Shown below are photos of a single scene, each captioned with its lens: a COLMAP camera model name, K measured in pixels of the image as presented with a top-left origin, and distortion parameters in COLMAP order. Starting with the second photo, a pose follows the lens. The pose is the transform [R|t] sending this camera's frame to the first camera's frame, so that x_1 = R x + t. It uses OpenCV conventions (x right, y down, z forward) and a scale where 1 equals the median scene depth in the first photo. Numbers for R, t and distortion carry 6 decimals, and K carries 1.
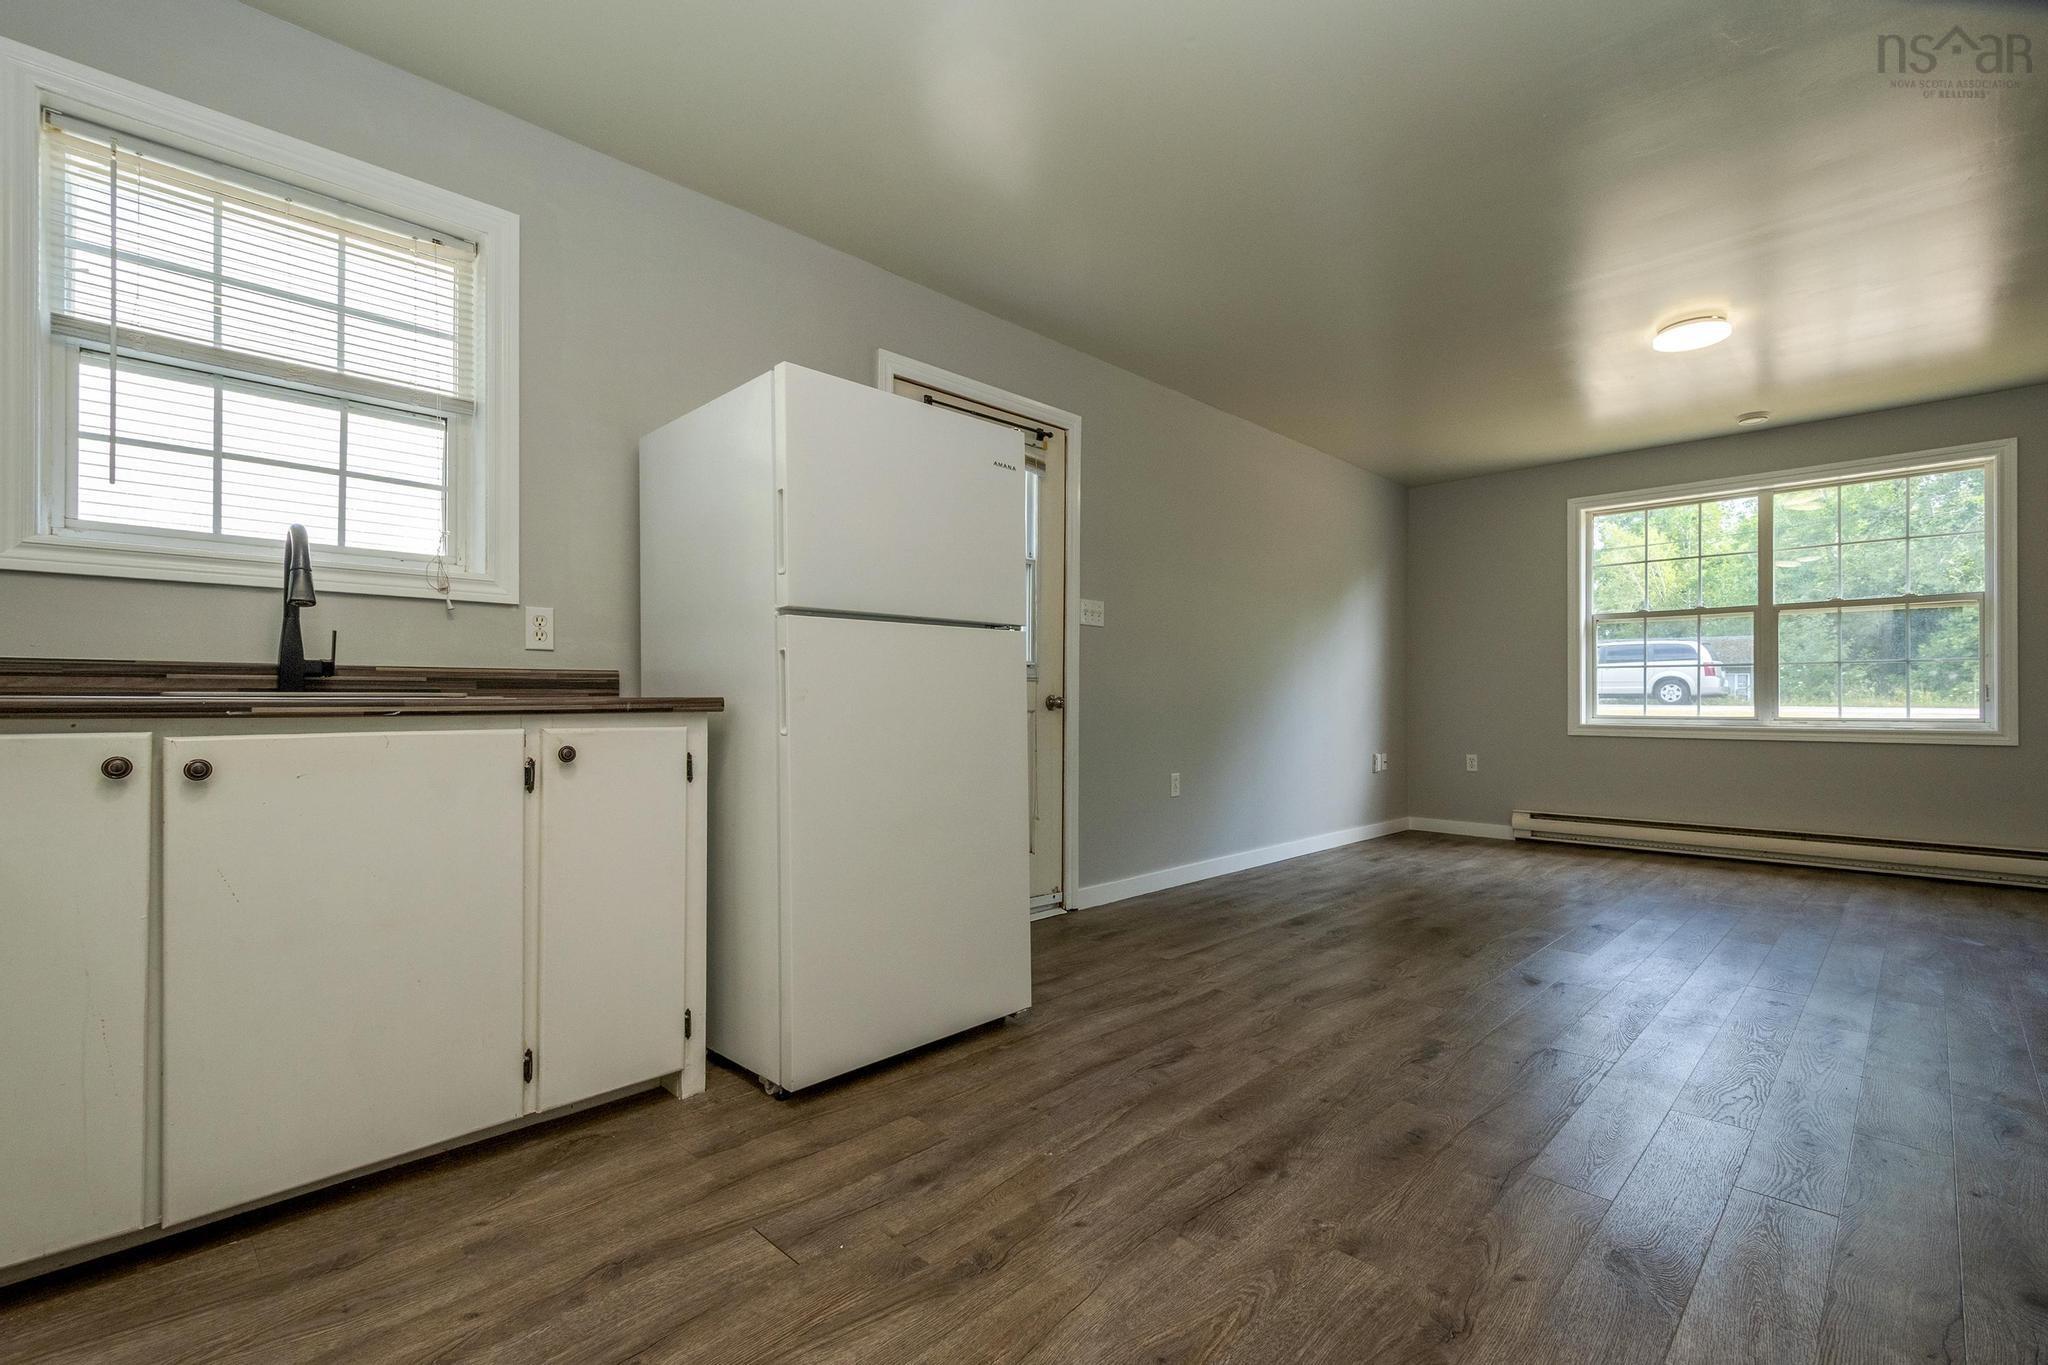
lens RADIAL K [[902.2, 0, 1032.6], [0, 902.2, 698.8], [0, 0, 1]] dist [0.008655, -0.002625]
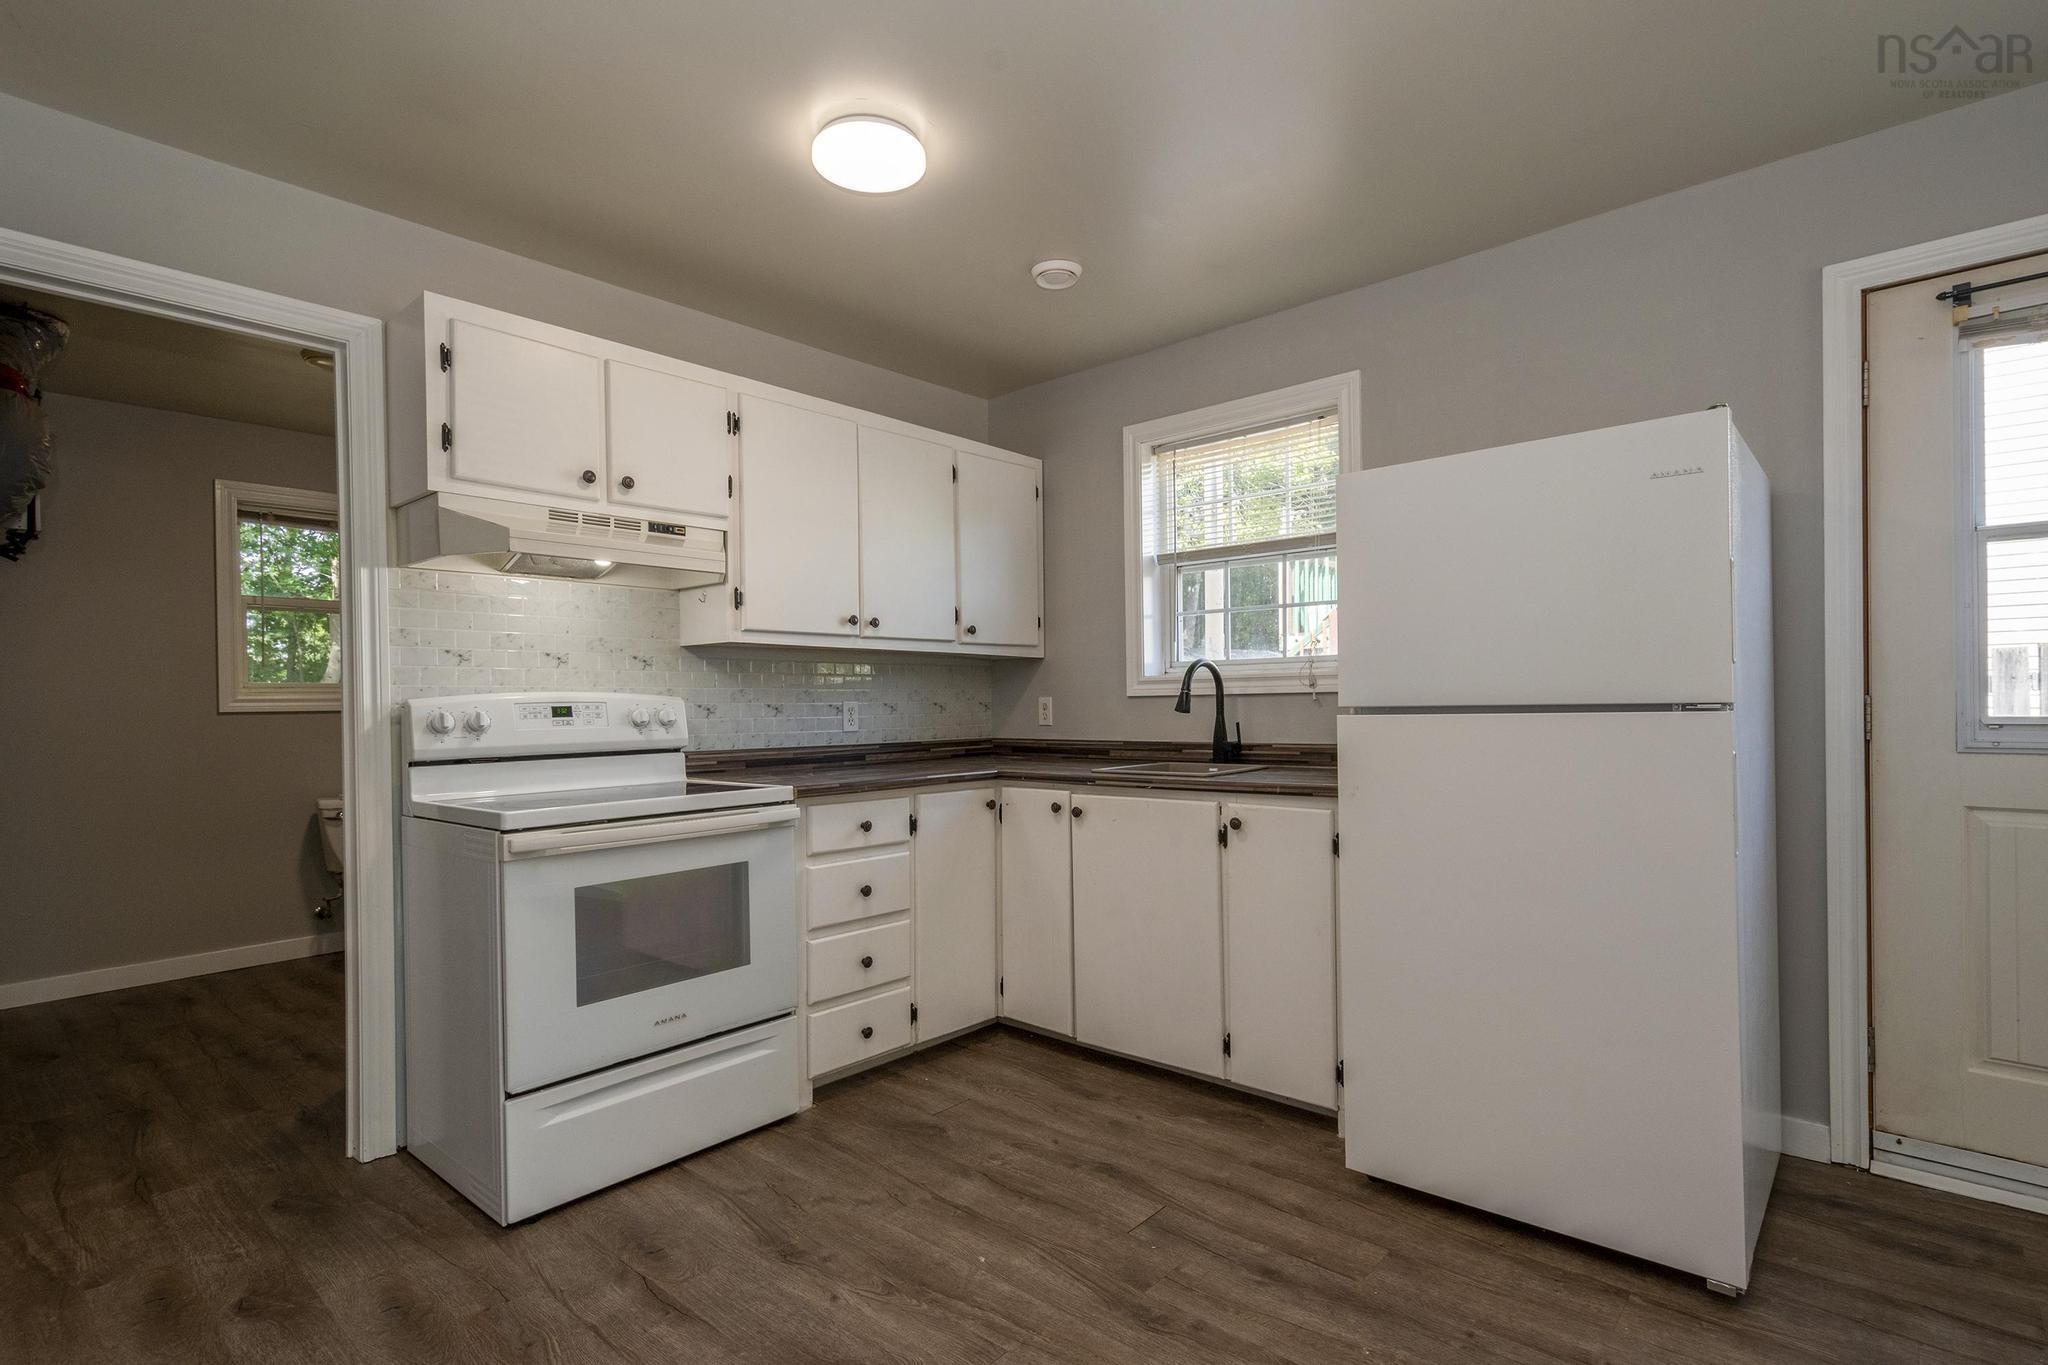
lens RADIAL K [[980.3, 0, 1041.7], [0, 980.3, 708.1], [0, 0, 1]] dist [0.007628, -0.002706]
pose [[0.061566, 0.003265, -0.998098, 0.744692], [0.017223, 0.999842, 0.004333, -0.098255], [0.997954, -0.017457, 0.061500, 0.508218]]
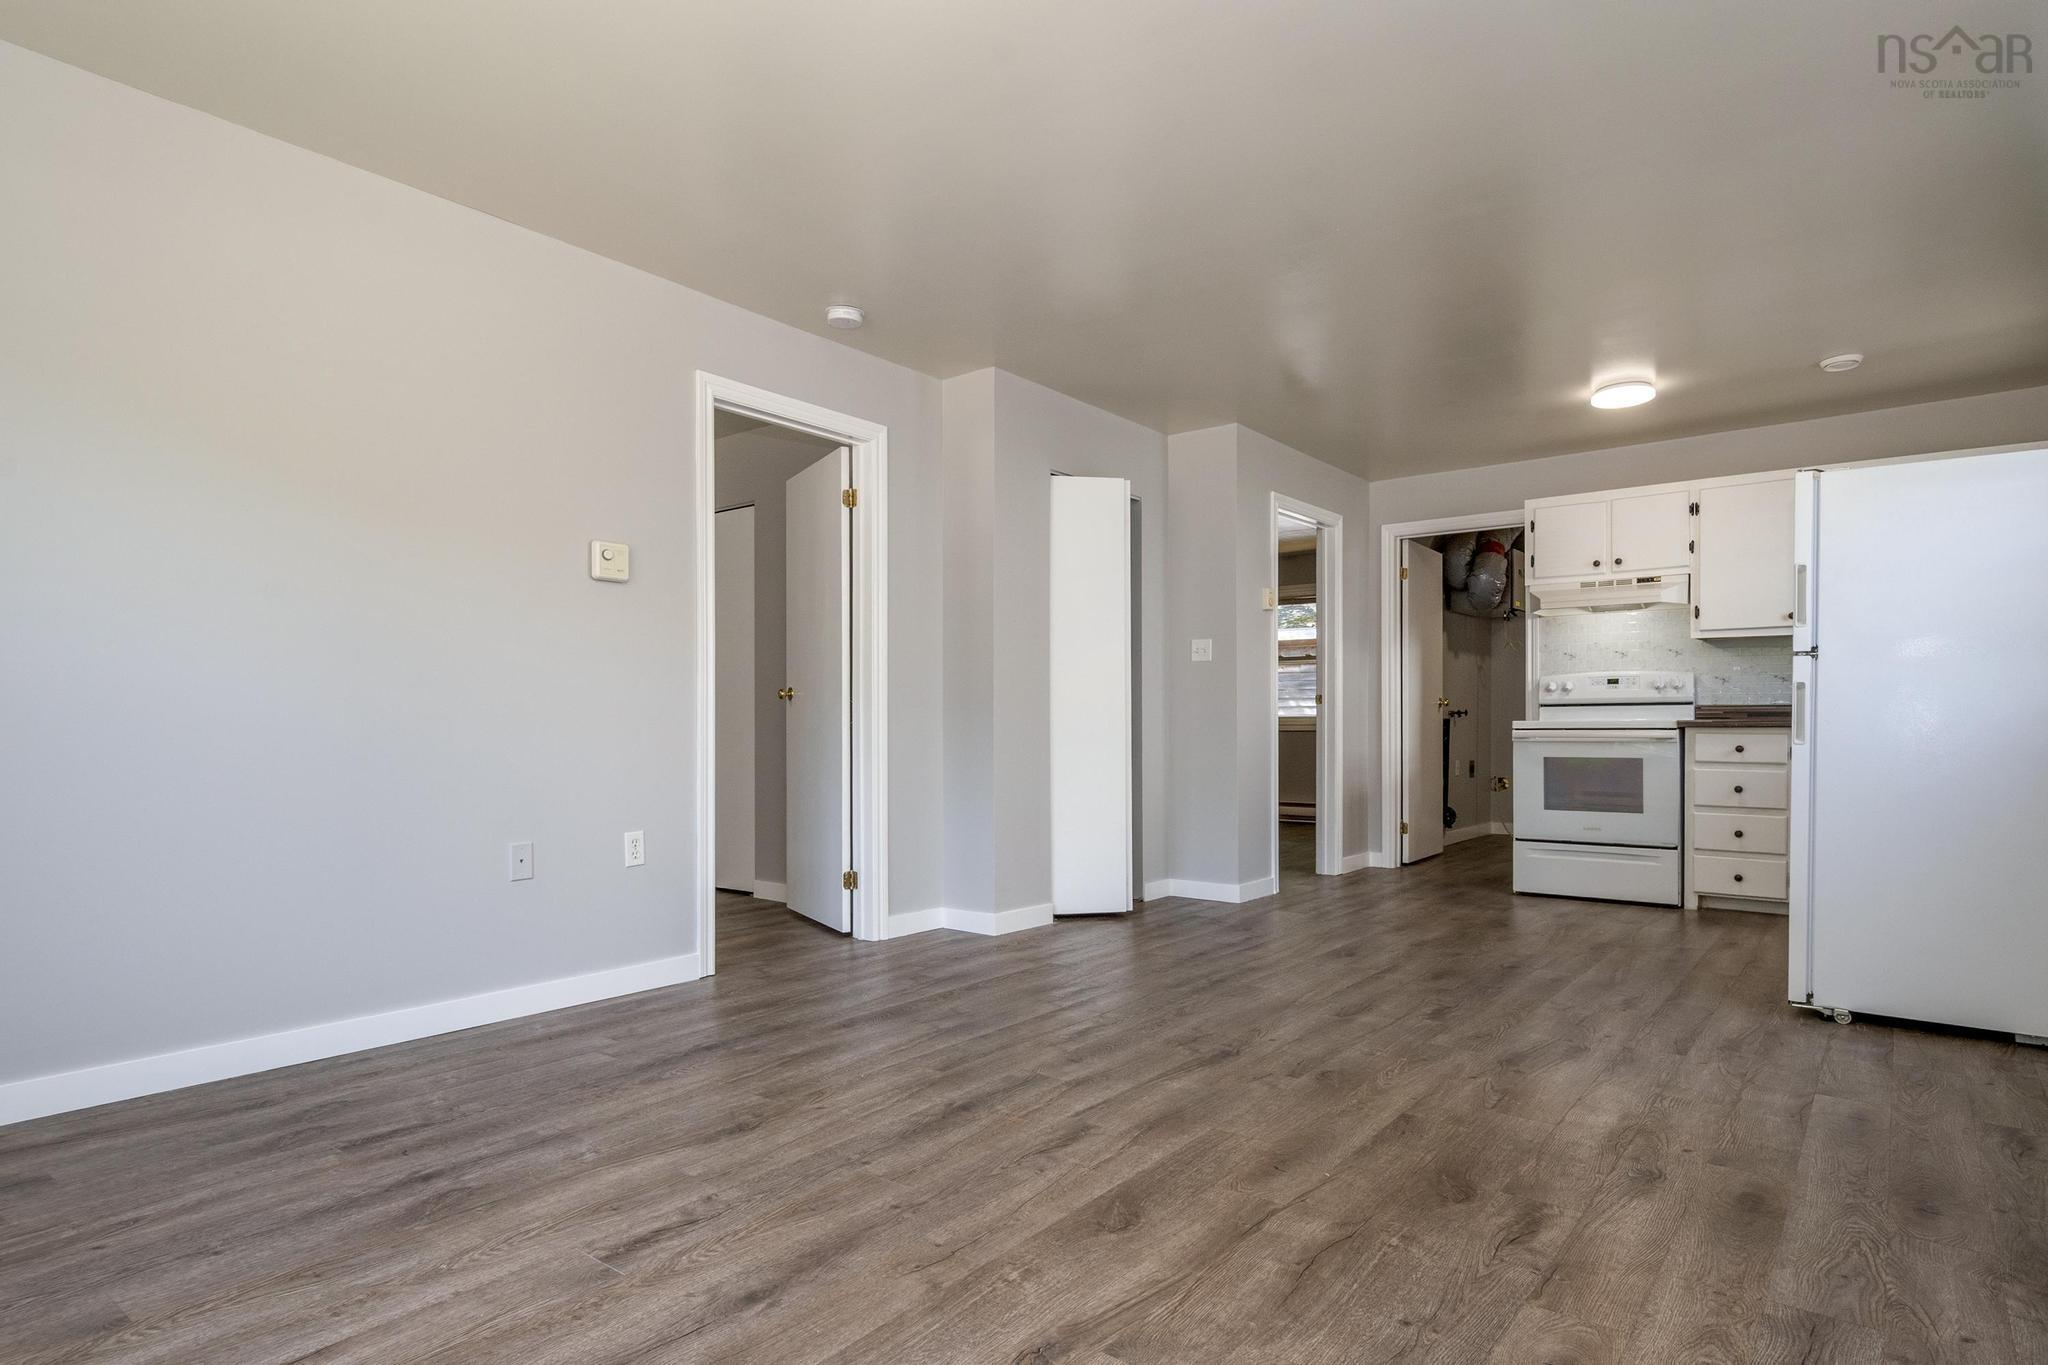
lens RADIAL K [[1121.0, 0, 1015.6], [0, 1121.0, 731.1], [0, 0, 1]] dist [-0.005637, 0.000349]
pose [[-0.994816, 0.003125, -0.101648, 1.184727], [0.003029, 0.999995, 0.001100, 0.012252], [0.101650, 0.000786, -0.994820, 2.501965]]
